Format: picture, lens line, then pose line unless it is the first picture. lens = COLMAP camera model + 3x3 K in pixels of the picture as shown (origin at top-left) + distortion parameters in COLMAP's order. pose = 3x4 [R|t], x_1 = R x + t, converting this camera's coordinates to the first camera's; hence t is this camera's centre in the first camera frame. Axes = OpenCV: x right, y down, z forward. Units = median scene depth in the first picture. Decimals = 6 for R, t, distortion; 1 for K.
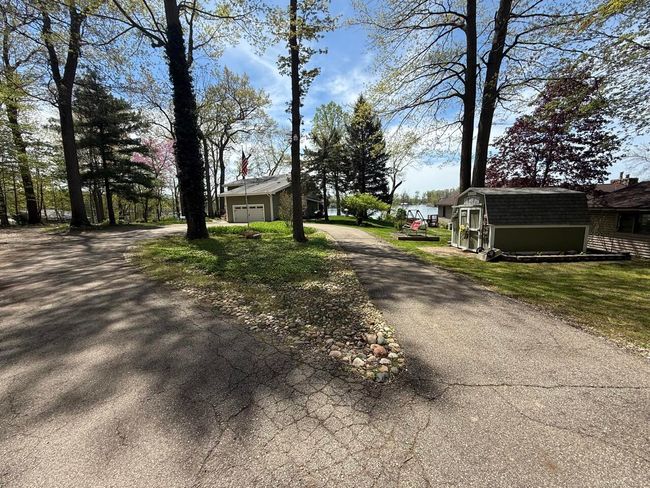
lens RADIAL K [[256.1, 0, 325.1], [0, 256.1, 244.3], [0, 0, 1]] dist [-0.002263, -0.000181]
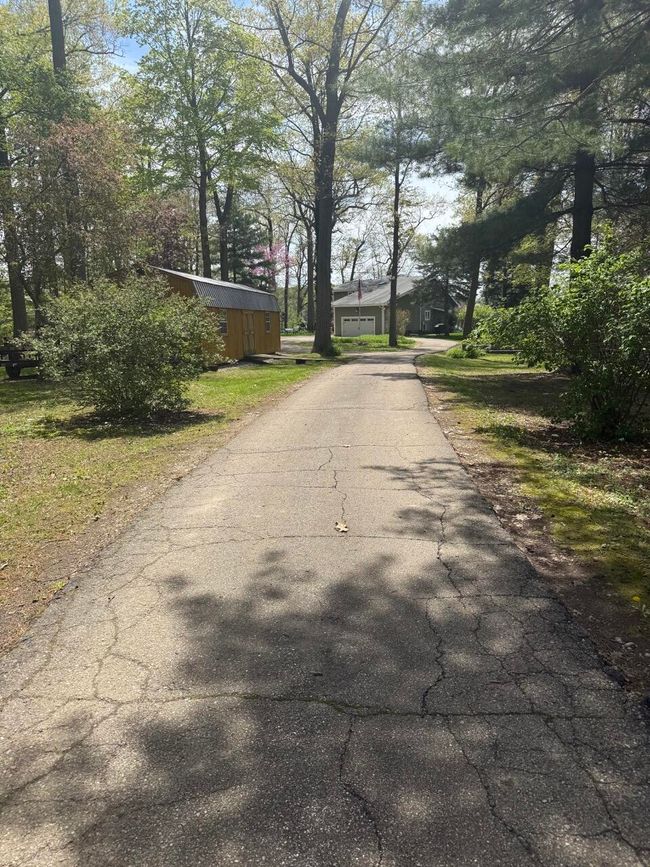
lens RADIAL K [[606.3, 0, 325.0], [0, 606.3, 433.7], [0, 0, 1]] dist [0.000209, 0.000001]
pose [[0.947120, 0.059587, -0.315299, 0.490681], [-0.039921, 0.996854, 0.068473, 0.197197], [0.318387, -0.052265, 0.946519, -1.850065]]
